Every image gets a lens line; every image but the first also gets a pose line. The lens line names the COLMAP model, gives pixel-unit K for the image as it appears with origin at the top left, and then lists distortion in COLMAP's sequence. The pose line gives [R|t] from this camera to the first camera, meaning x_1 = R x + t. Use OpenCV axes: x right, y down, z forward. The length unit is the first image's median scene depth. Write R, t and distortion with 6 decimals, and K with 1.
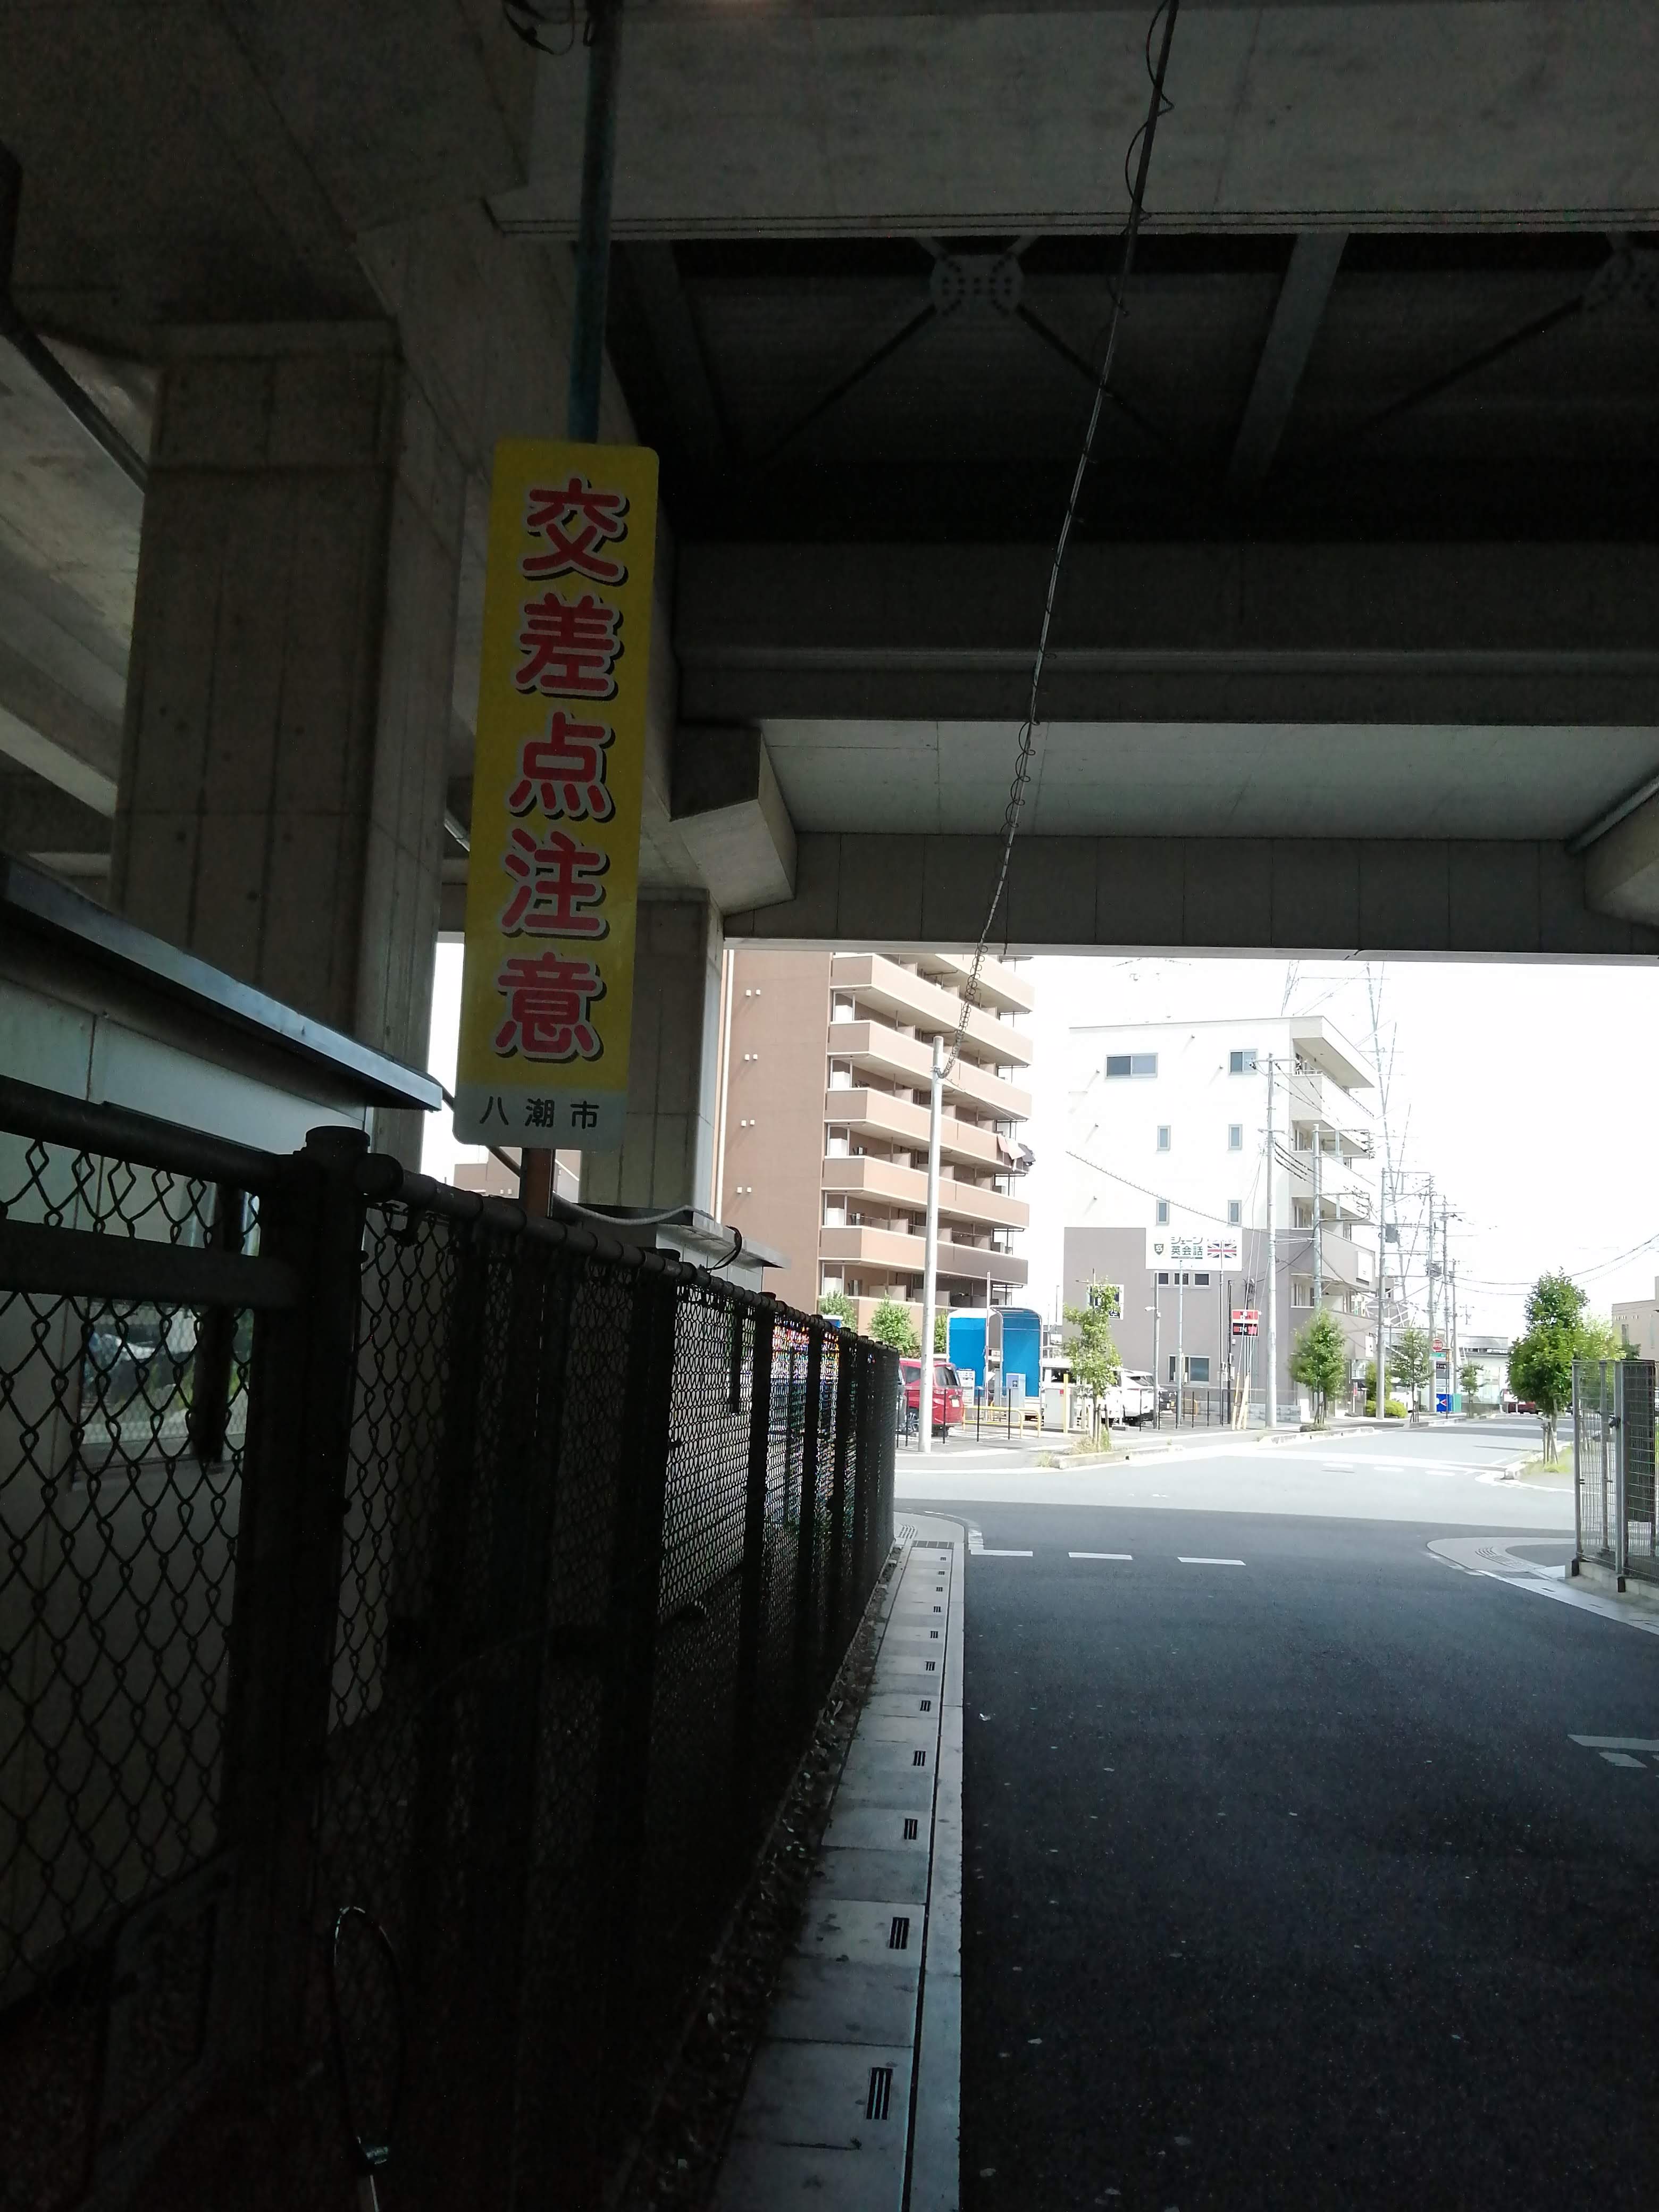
lens RADIAL K [[2141.7, 0, 719.0], [0, 2141.7, 1182.3], [0, 0, 1]] dist [0.086519, -0.289986]
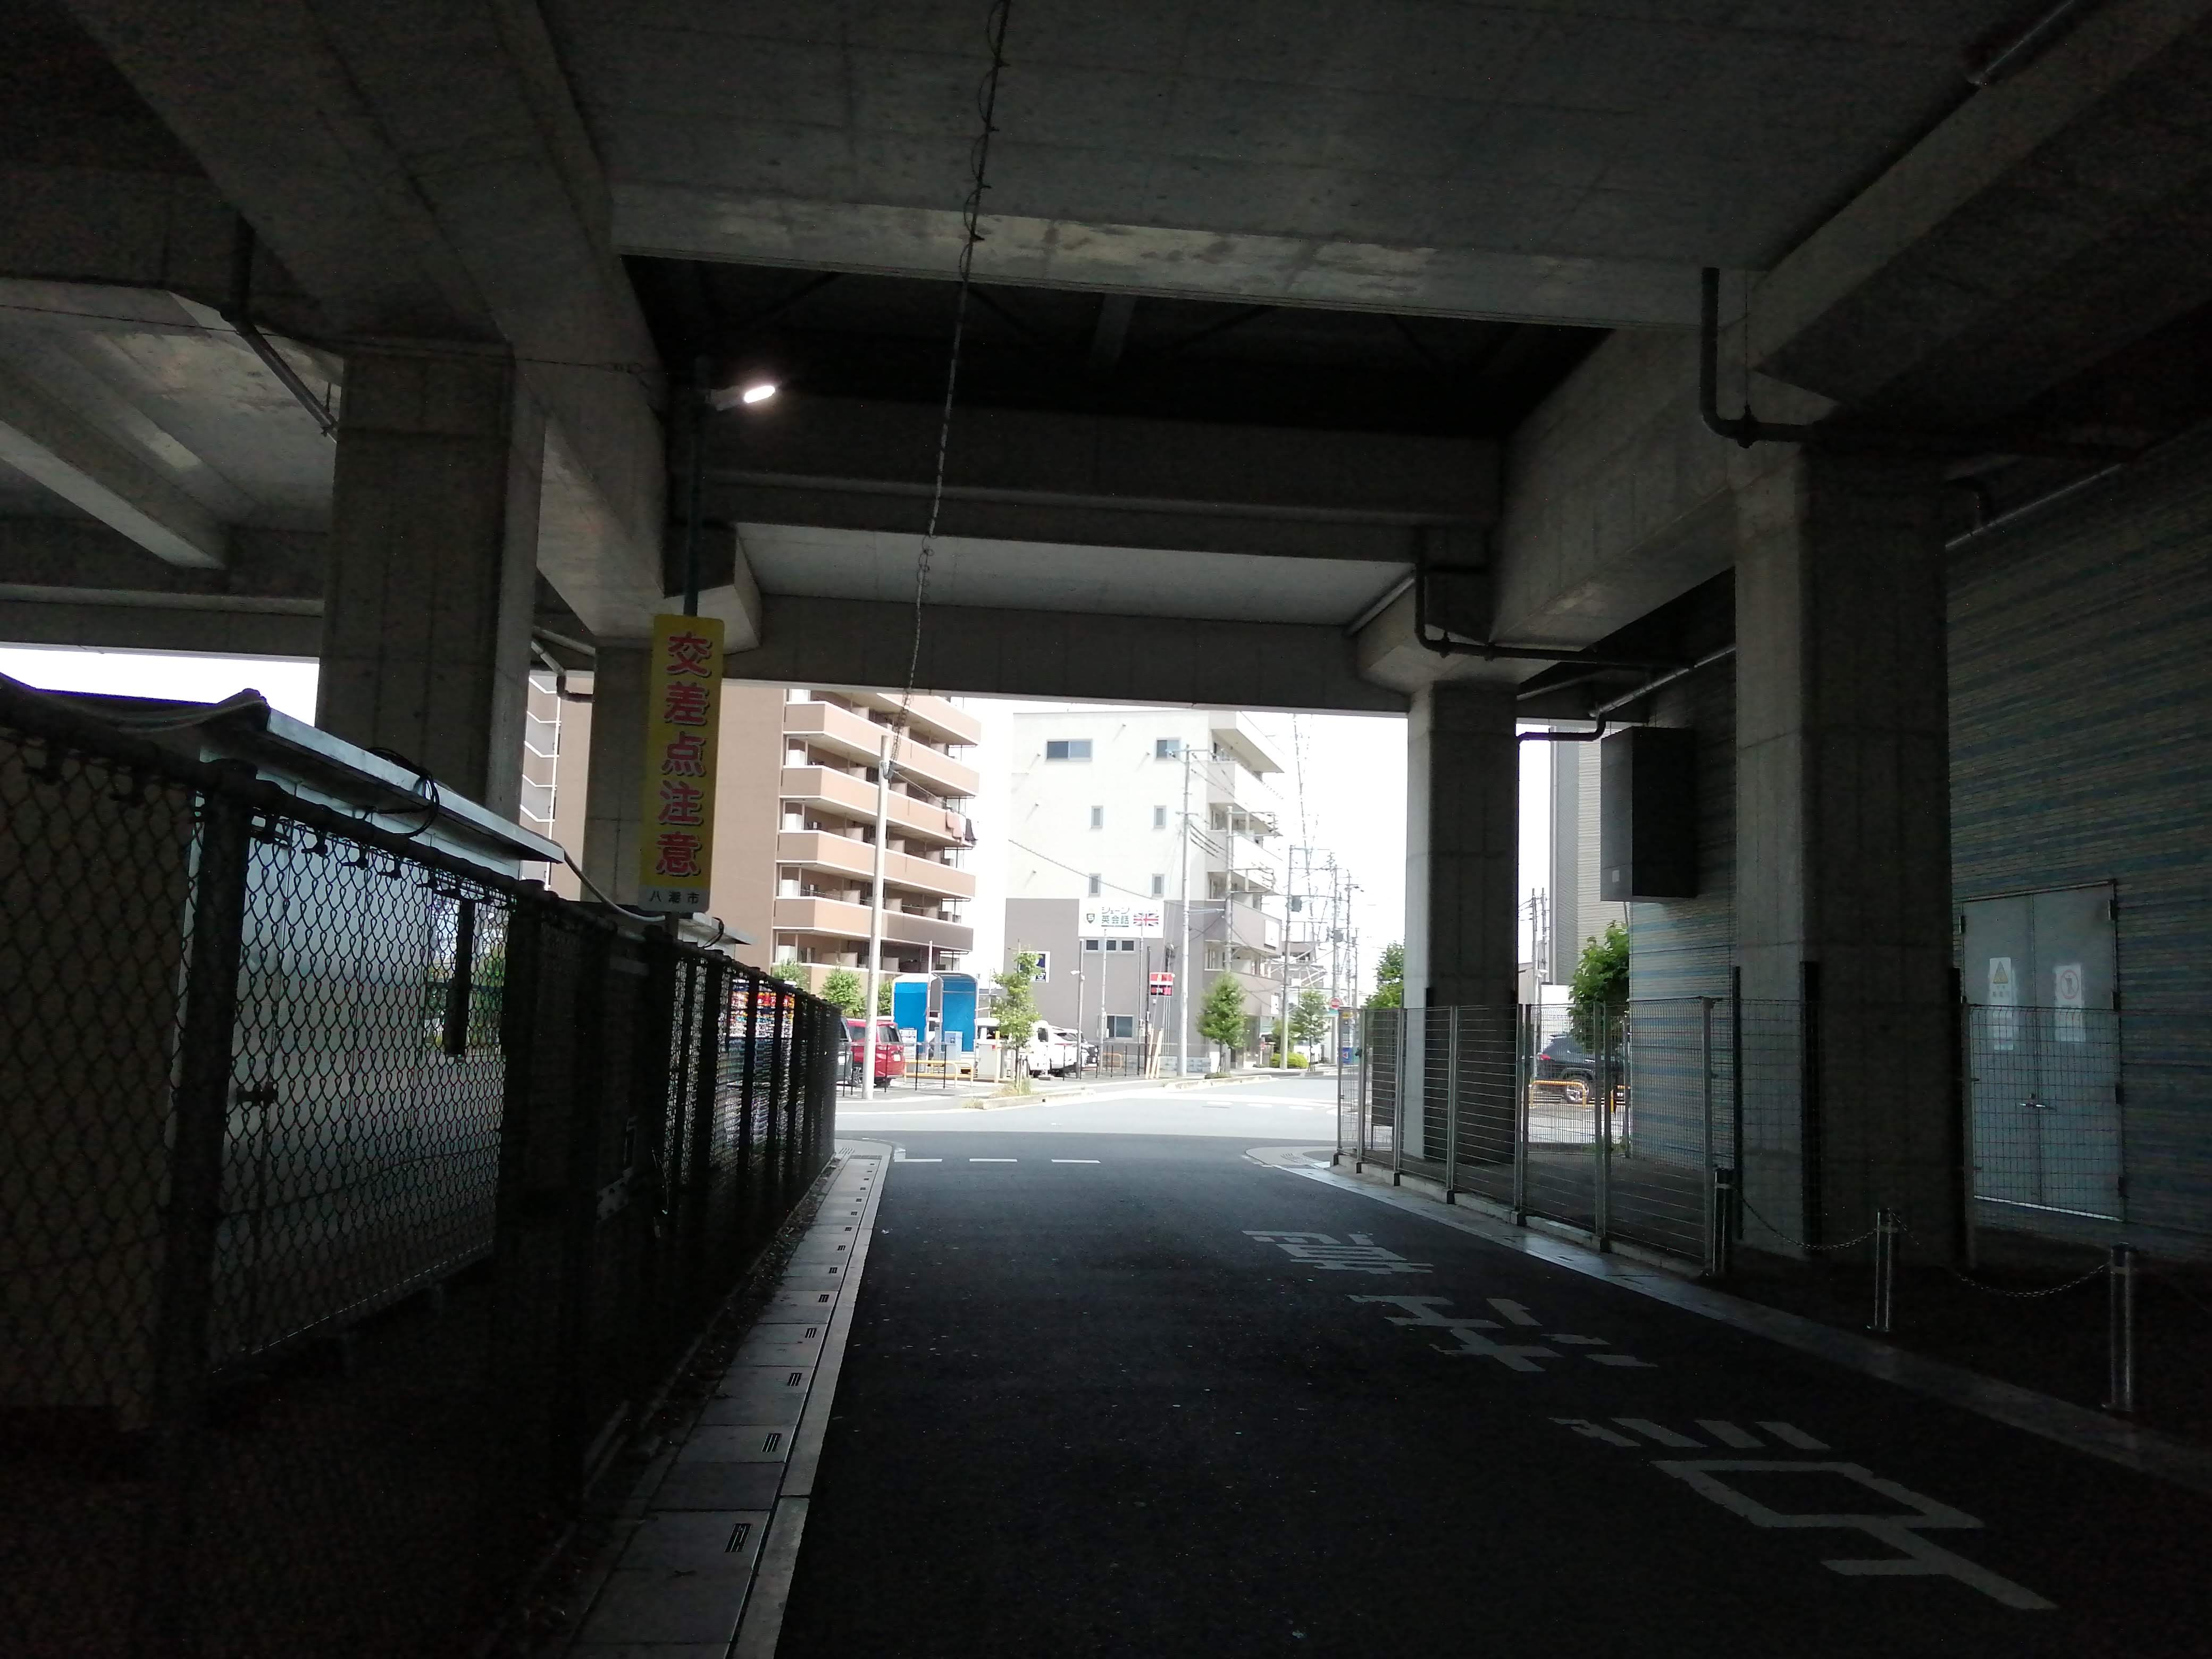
lens RADIAL K [[2129.7, 0, 1244.8], [0, 2129.7, 828.6], [0, 0, 1]] dist [0.096200, -0.309109]
pose [[0.965238, 0.011616, 0.261115, -0.029890], [-0.009259, 0.999905, -0.010255, -0.029212], [-0.261210, 0.007481, 0.965253, -0.492732]]
